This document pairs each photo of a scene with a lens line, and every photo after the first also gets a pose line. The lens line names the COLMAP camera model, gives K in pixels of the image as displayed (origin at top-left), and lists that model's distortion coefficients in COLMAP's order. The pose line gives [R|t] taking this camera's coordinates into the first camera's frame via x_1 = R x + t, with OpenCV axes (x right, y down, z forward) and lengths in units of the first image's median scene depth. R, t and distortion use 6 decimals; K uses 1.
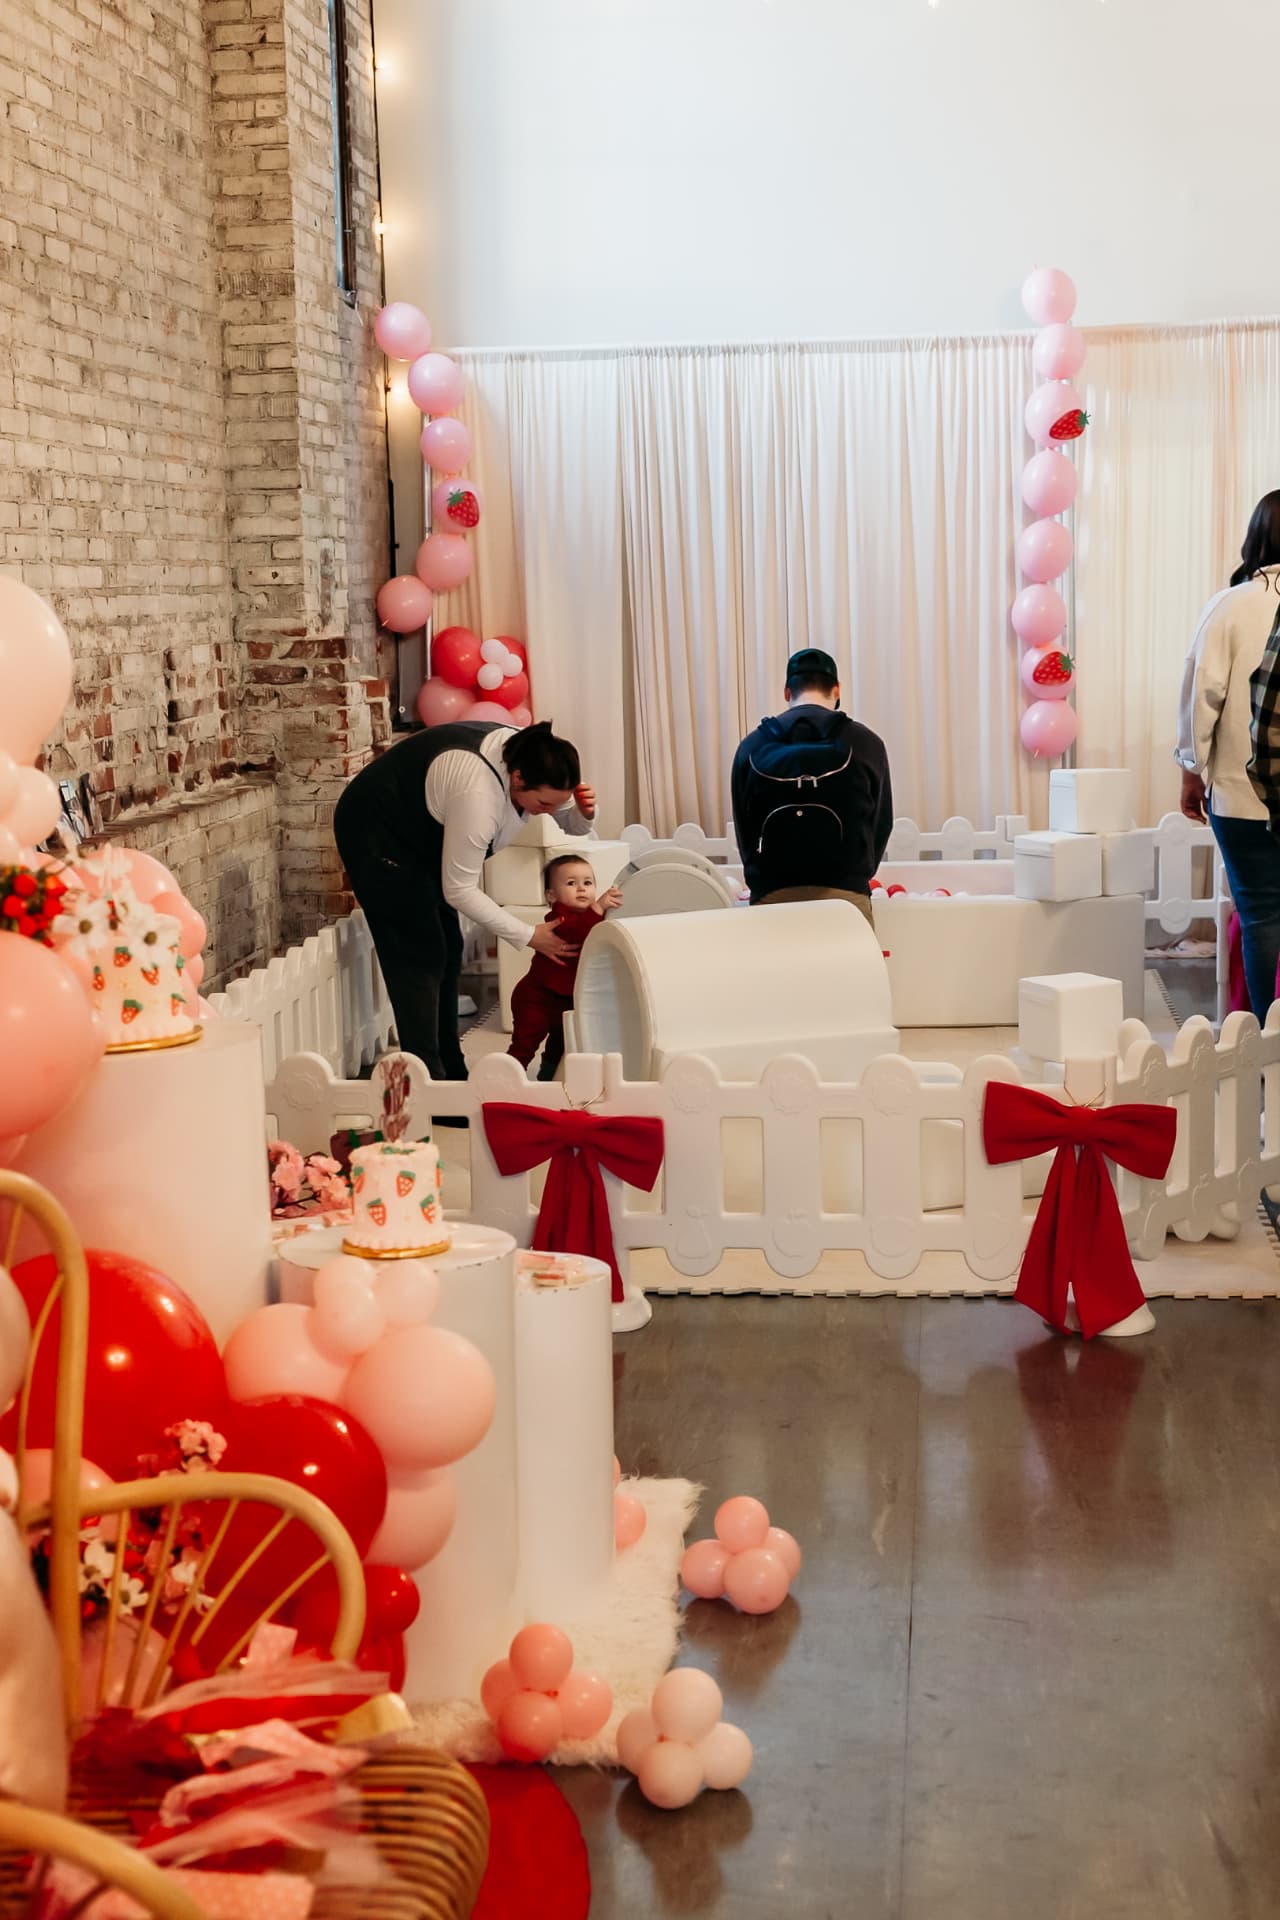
lens RADIAL K [[3462.6, 0, 635.0], [0, 3462.6, 968.4], [0, 0, 1]] dist [0.056858, 0.000000]
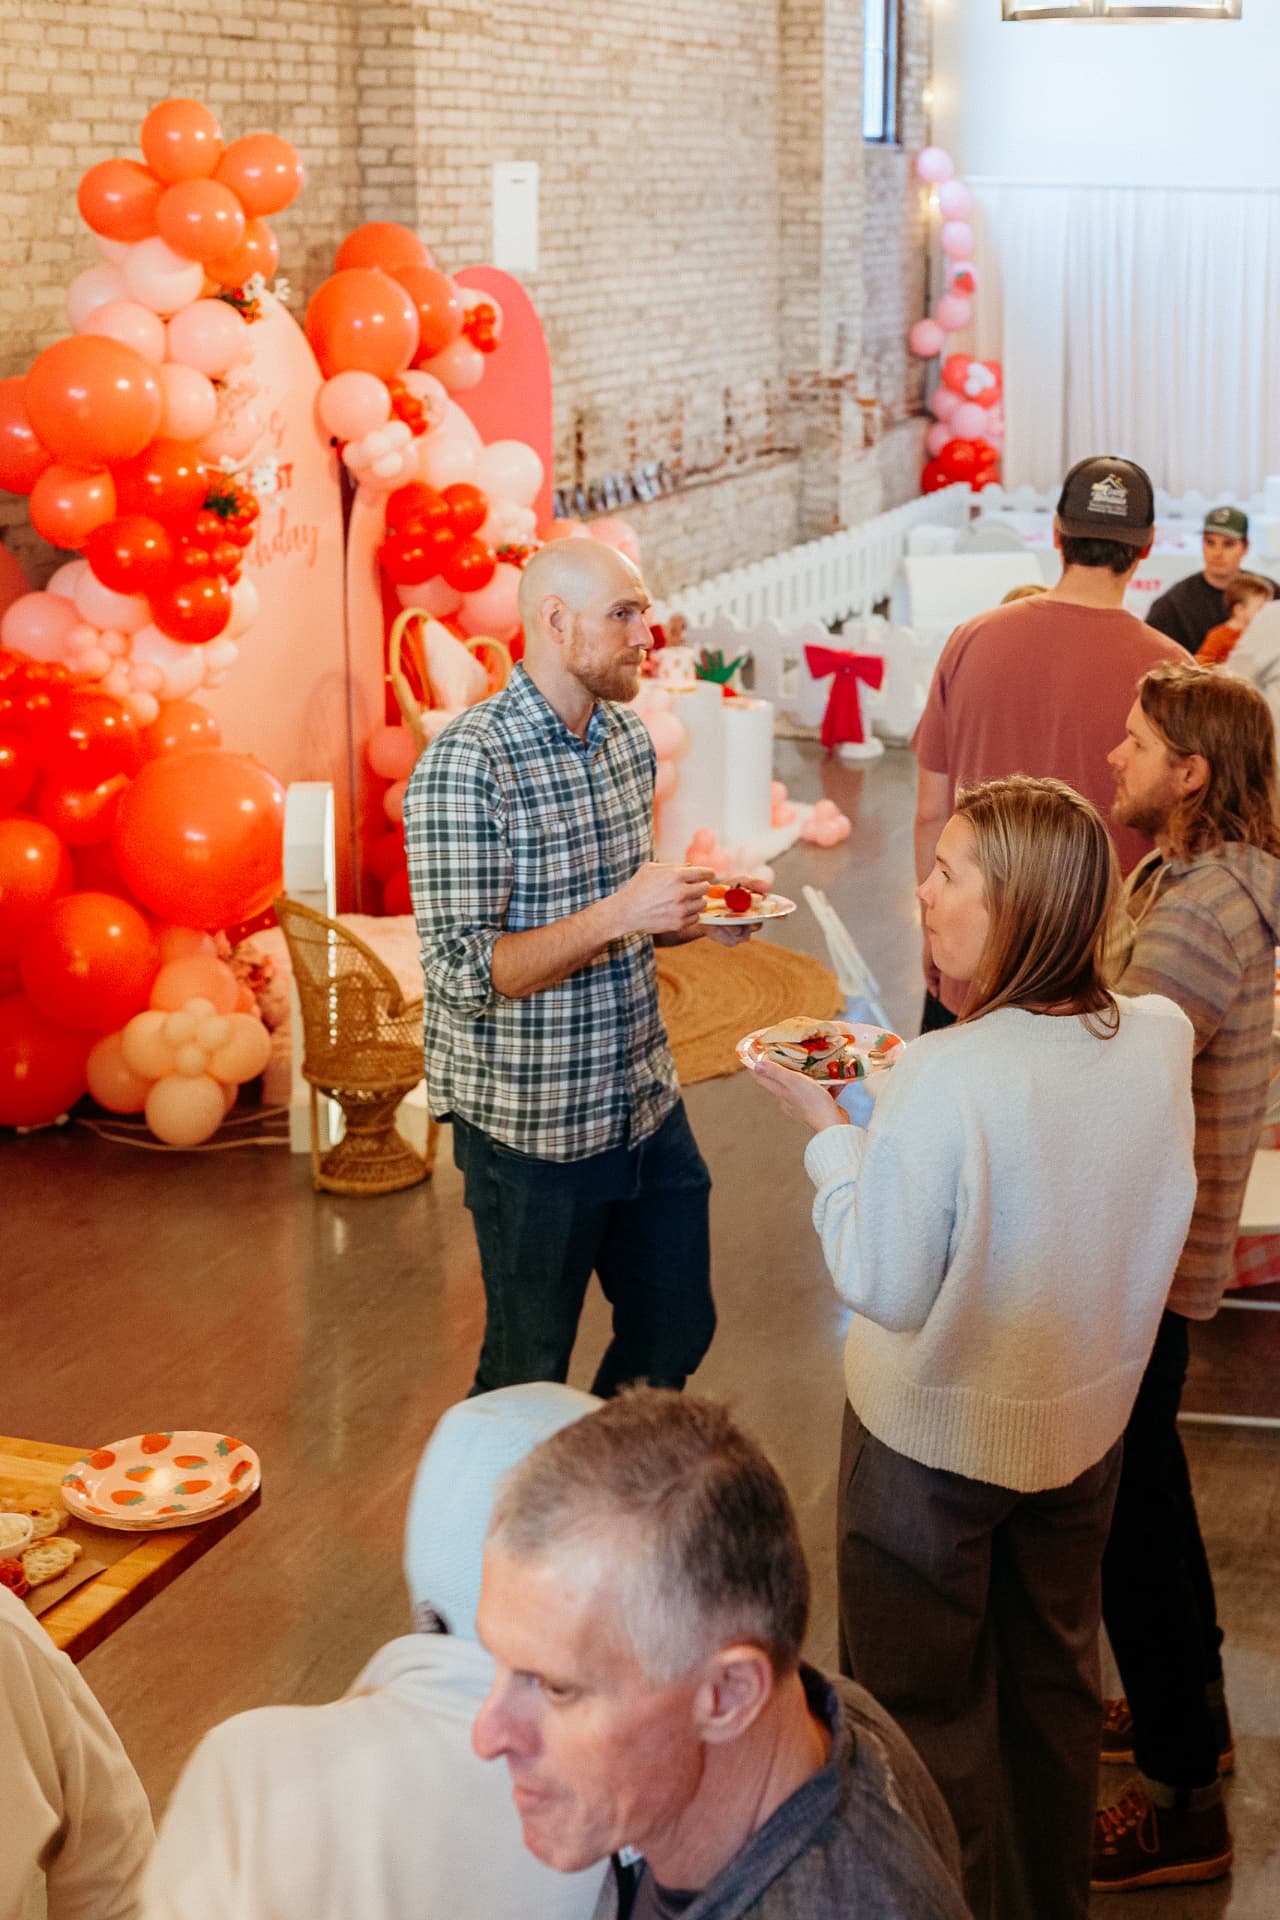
lens RADIAL K [[3462.6, 0, 638.5], [0, 3462.6, 962.0], [0, 0, 1]] dist [0.056858, 0.000000]
pose [[0.966797, 0.096786, -0.236507, 0.264795], [-0.066995, 0.989127, 0.130918, -0.027476], [0.246607, -0.110726, 0.962769, -0.752810]]
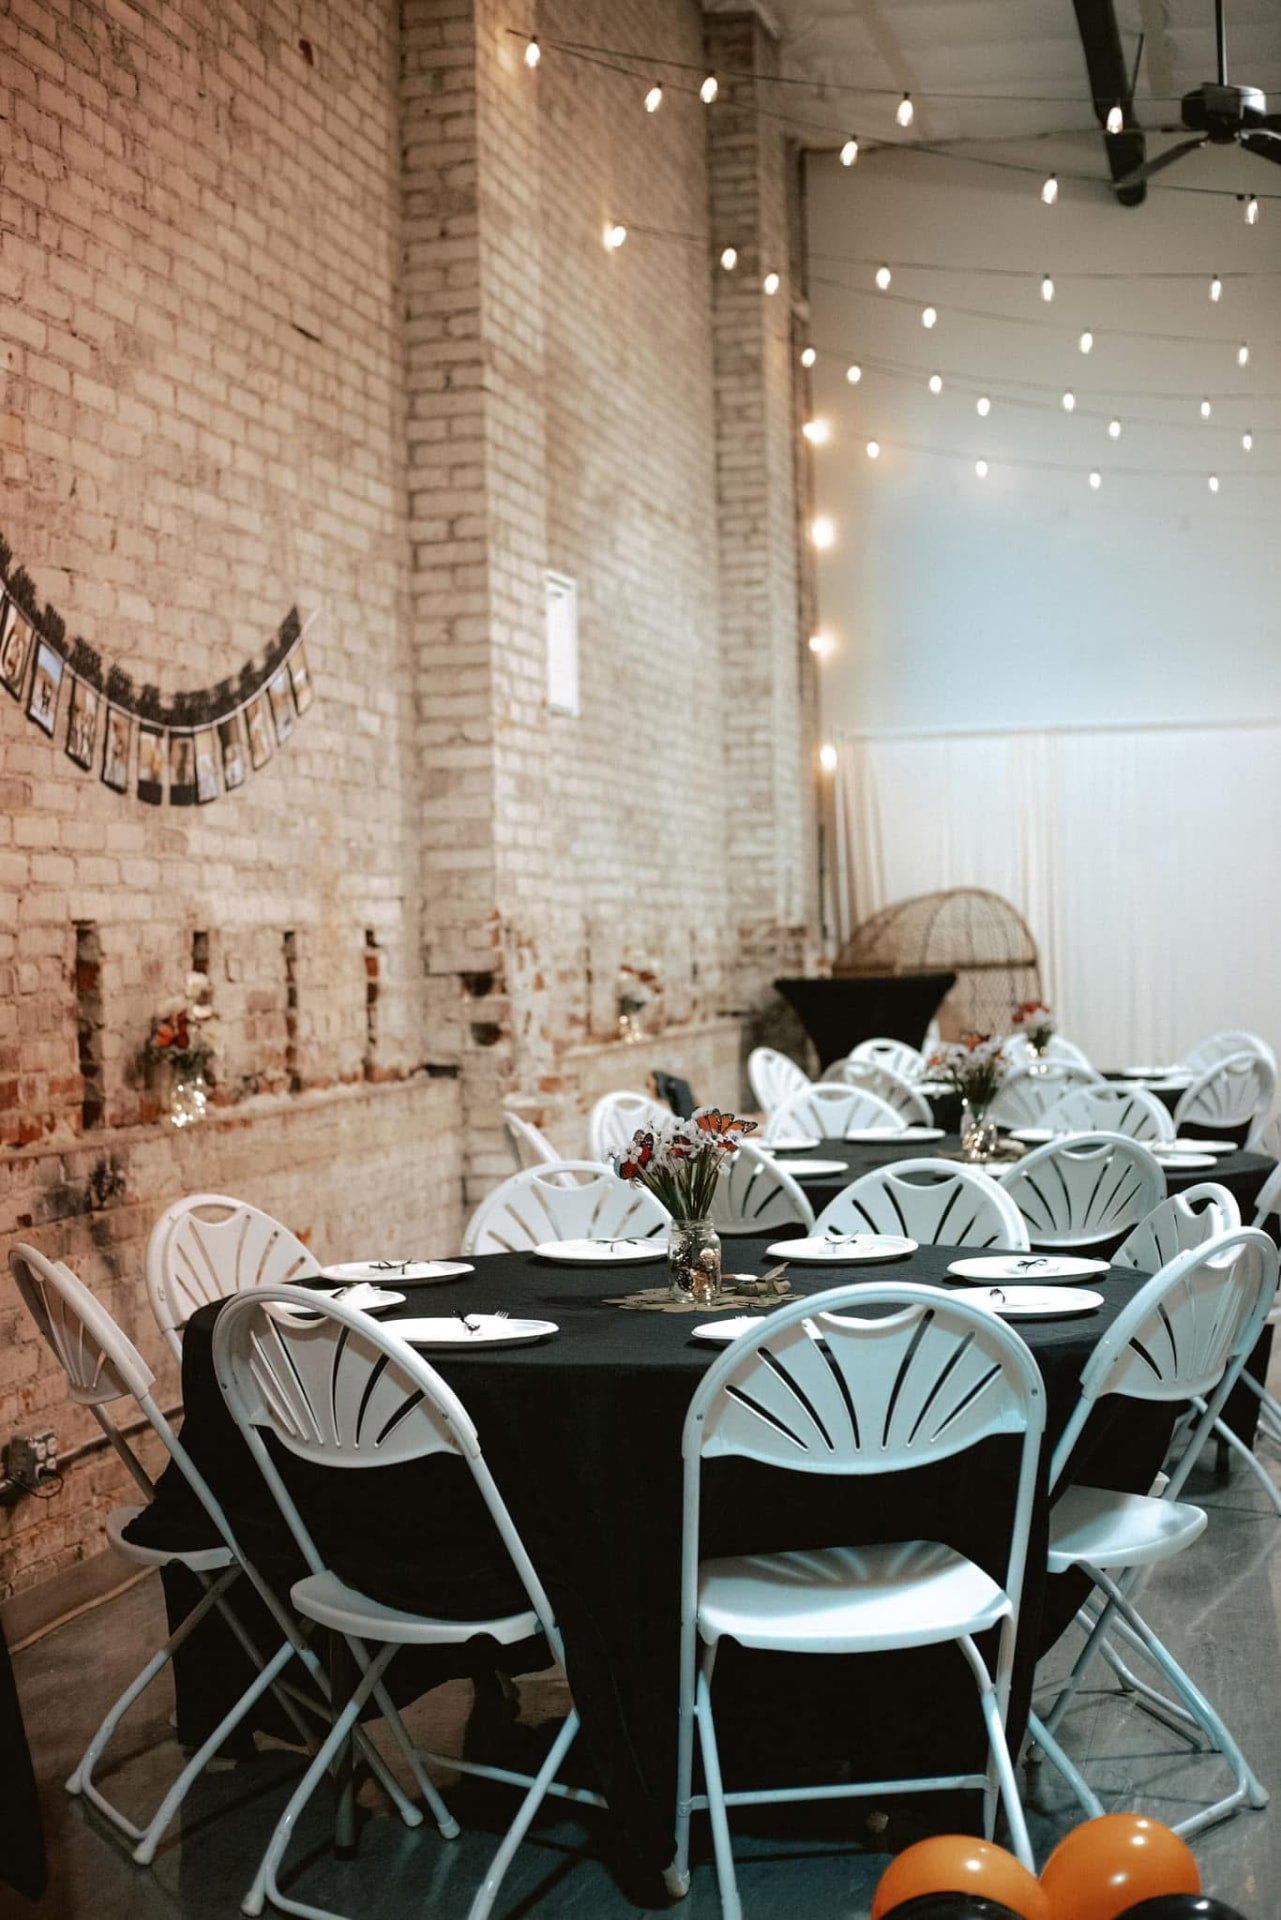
lens RADIAL K [[3462.6, 0, 641.9], [0, 3462.6, 956.8], [0, 0, 1]] dist [0.056858, 0.000000]
pose [[0.995074, -0.002277, -0.099105, -0.007304], [-0.008876, 0.993673, -0.111957, 0.084646], [0.098733, 0.112285, 0.988759, -0.461995]]
